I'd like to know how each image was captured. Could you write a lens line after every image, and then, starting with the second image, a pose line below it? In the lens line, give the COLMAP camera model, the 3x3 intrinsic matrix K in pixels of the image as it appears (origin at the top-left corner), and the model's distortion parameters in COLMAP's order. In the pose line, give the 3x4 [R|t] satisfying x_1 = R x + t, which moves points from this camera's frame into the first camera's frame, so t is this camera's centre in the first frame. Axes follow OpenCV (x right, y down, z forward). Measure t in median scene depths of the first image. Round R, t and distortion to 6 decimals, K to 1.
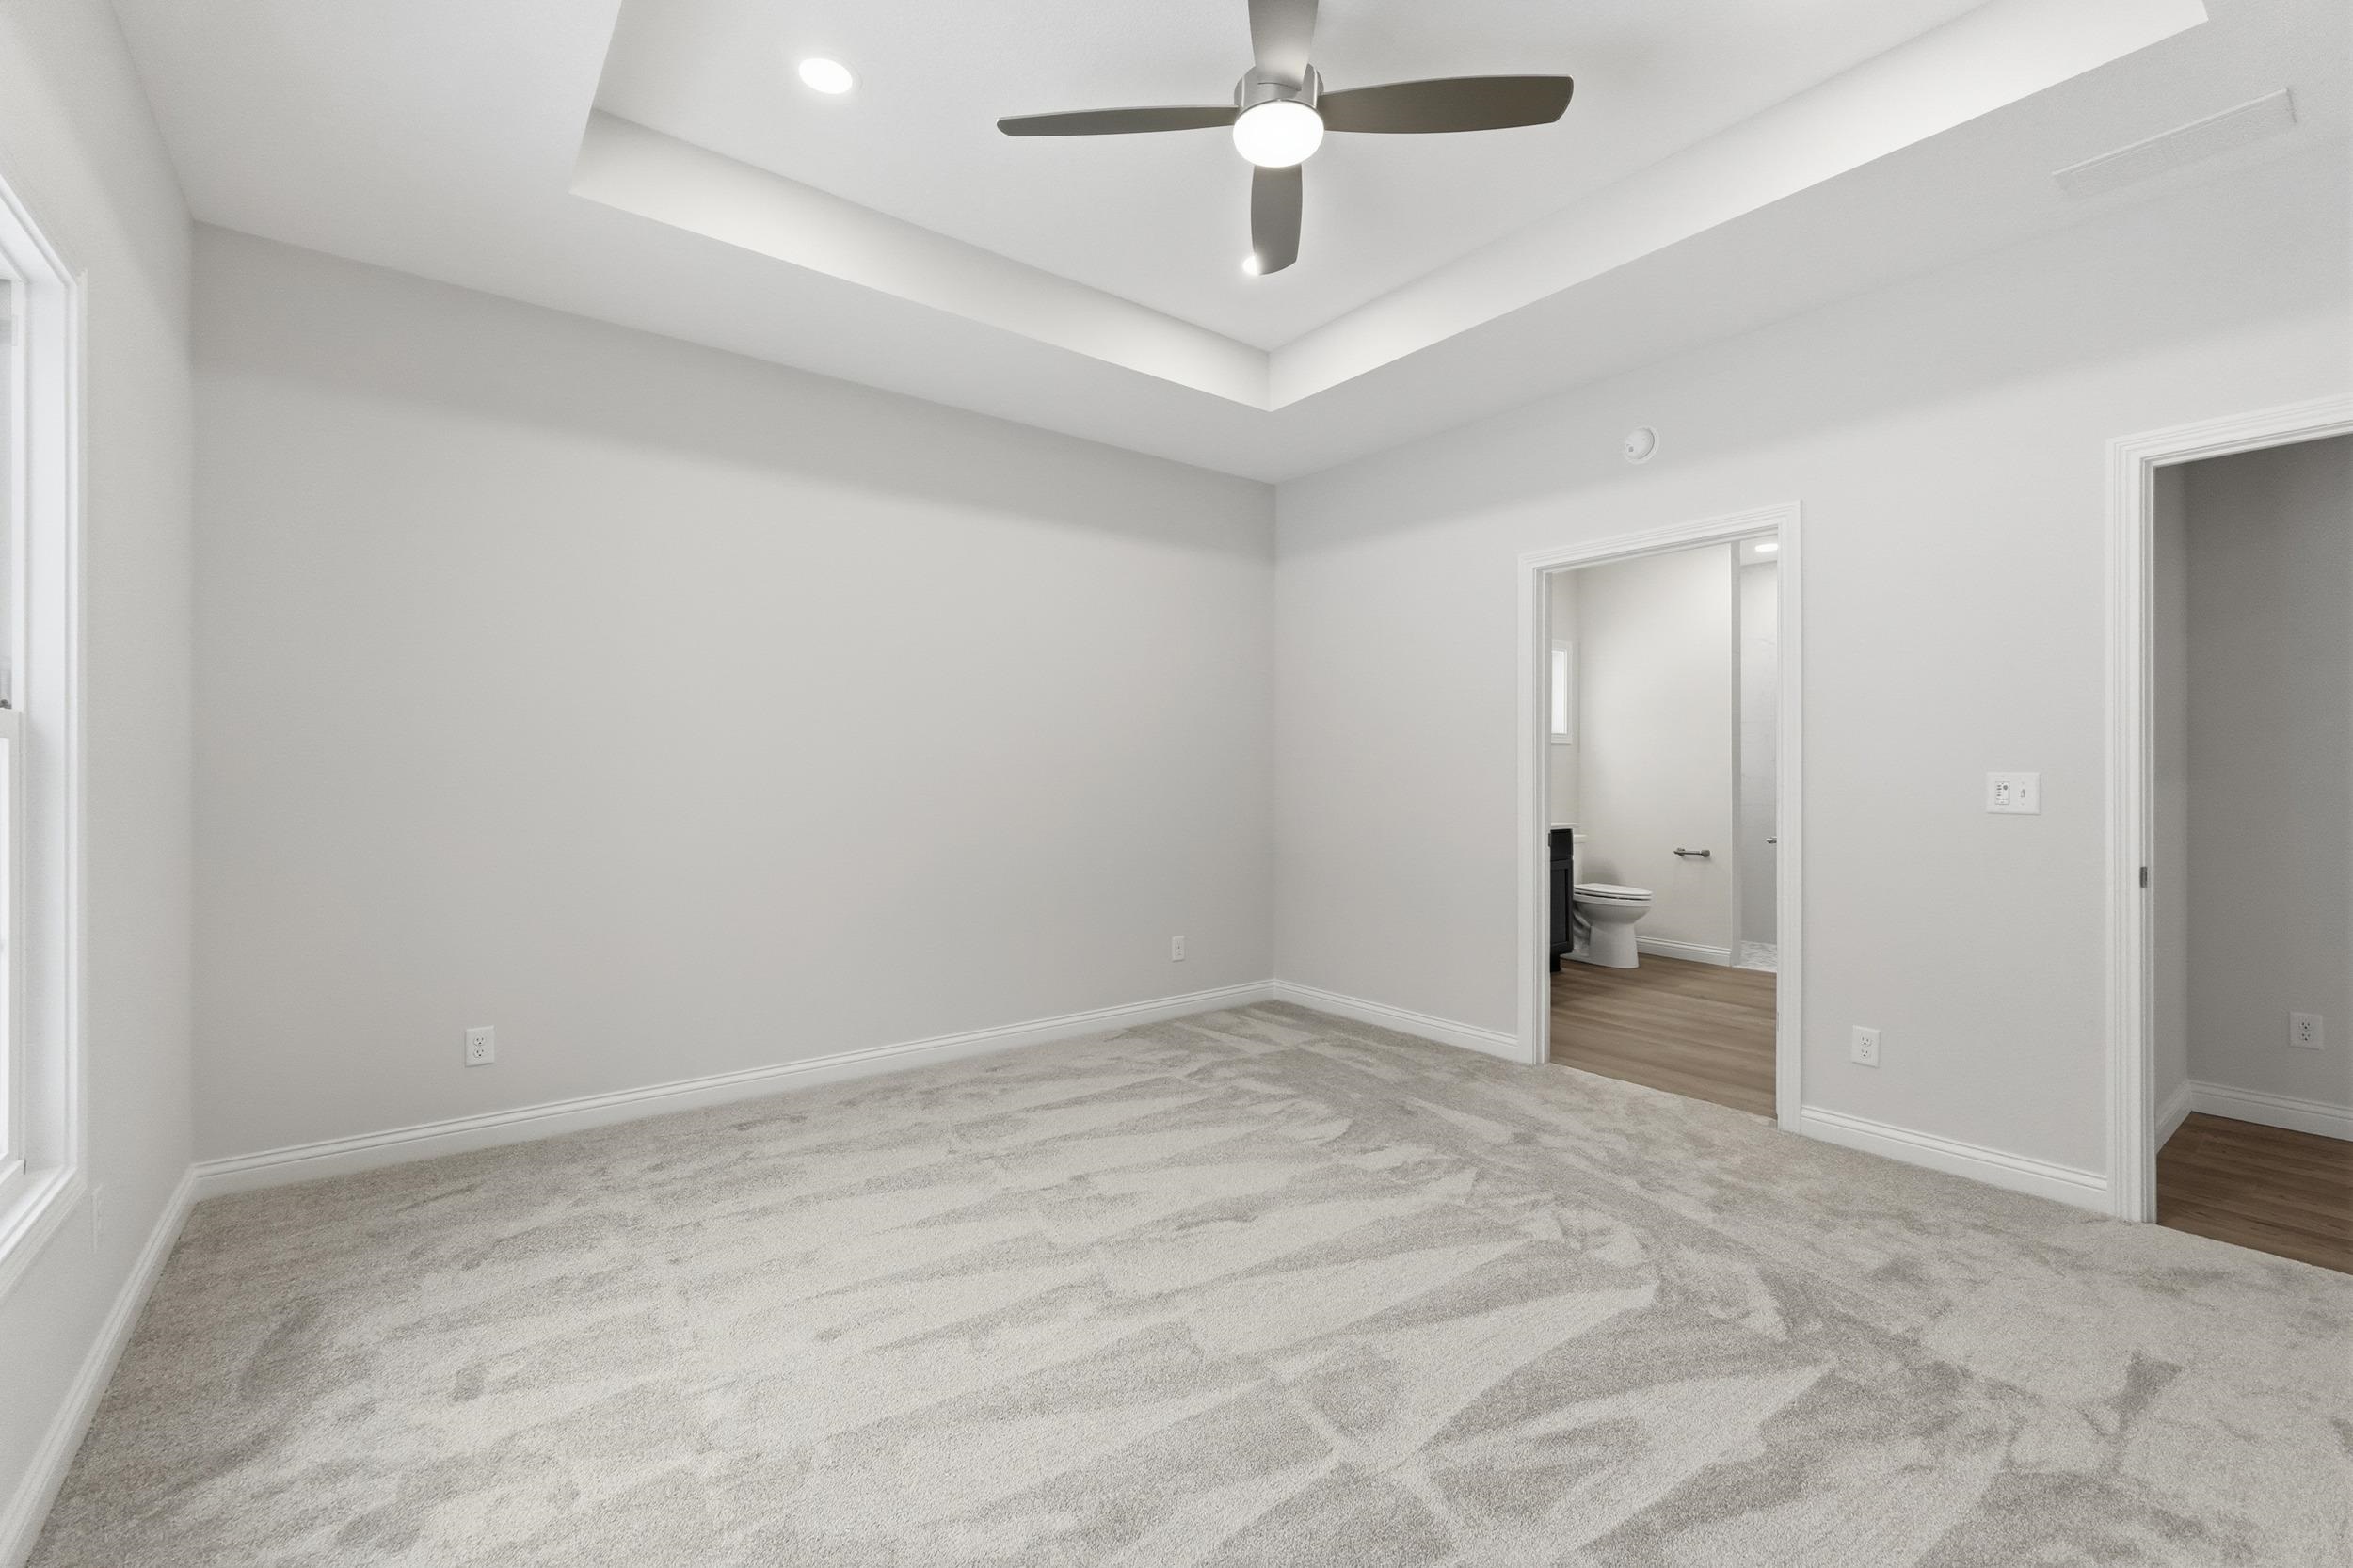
lens RADIAL K [[996.9, 0, 1173.4], [0, 996.9, 774.2], [0, 0, 1]] dist [0.000427, 0.000699]
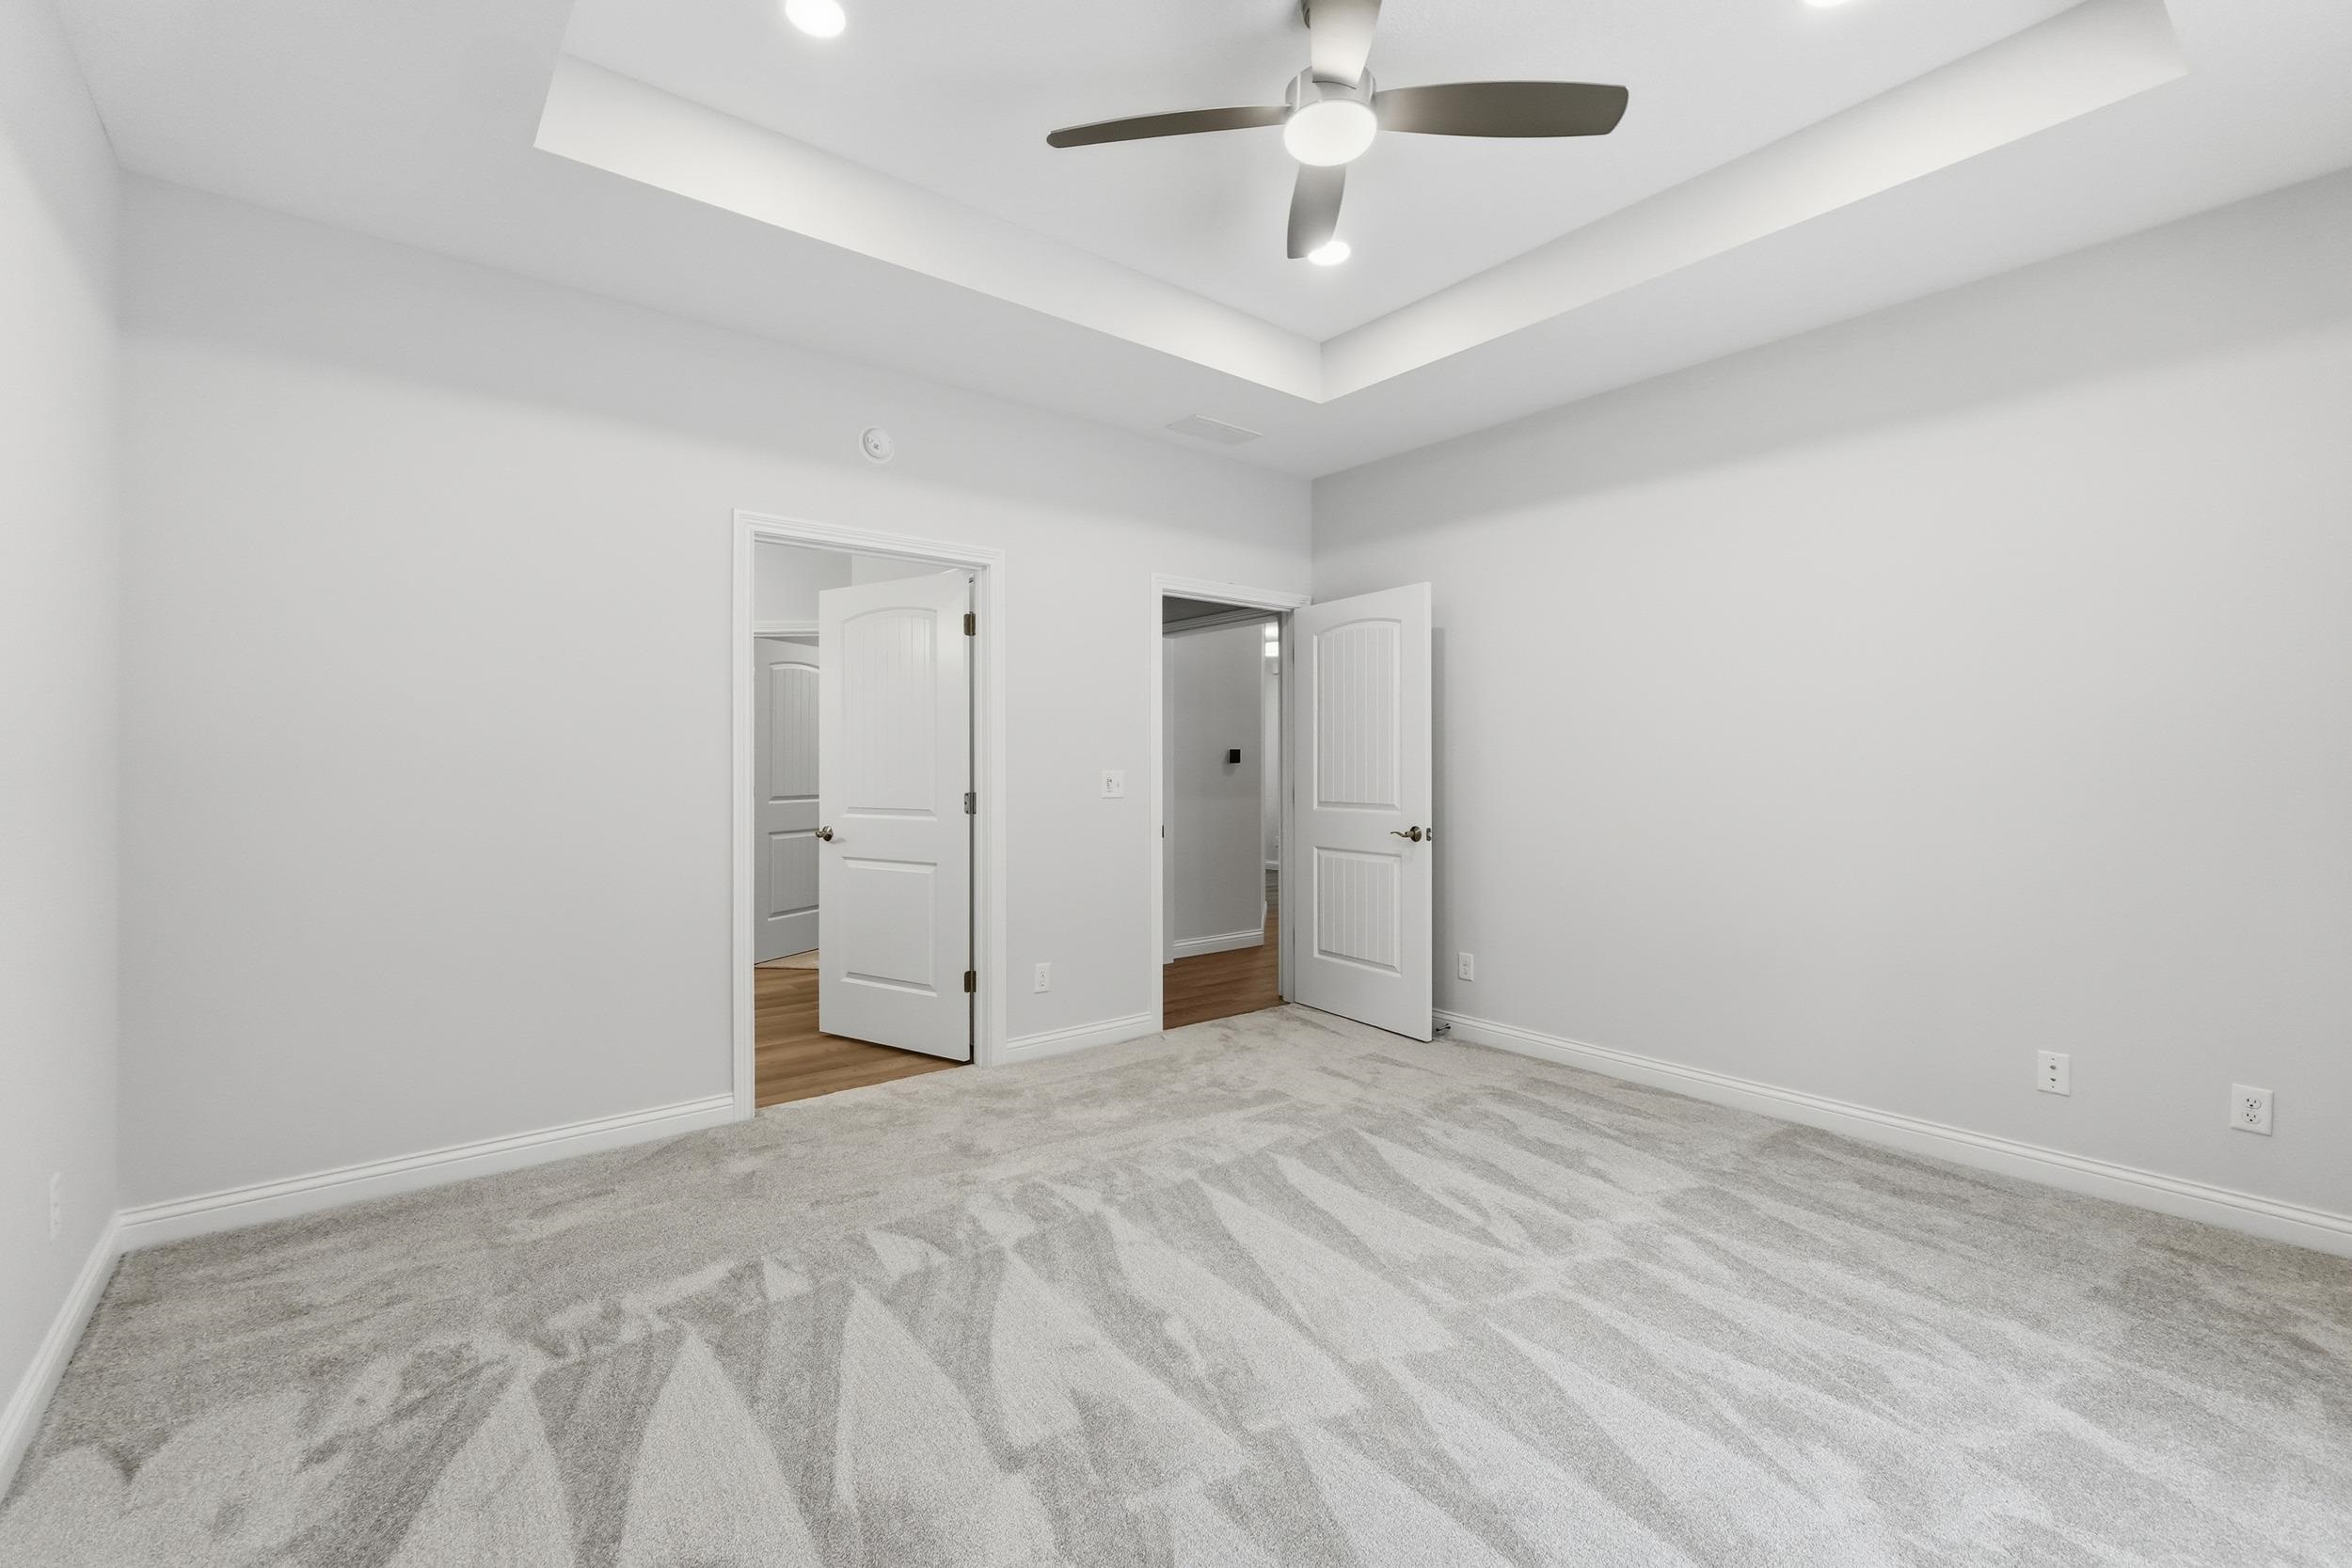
lens RADIAL K [[1000.8, 0, 1177.3], [0, 1000.8, 781.2], [0, 0, 1]] dist [-0.001459, 0.000064]
pose [[-0.020080, -0.015491, 0.999678, -0.616809], [0.000584, 0.999880, 0.015506, -0.009549], [-0.999798, 0.000895, -0.020068, 0.819201]]
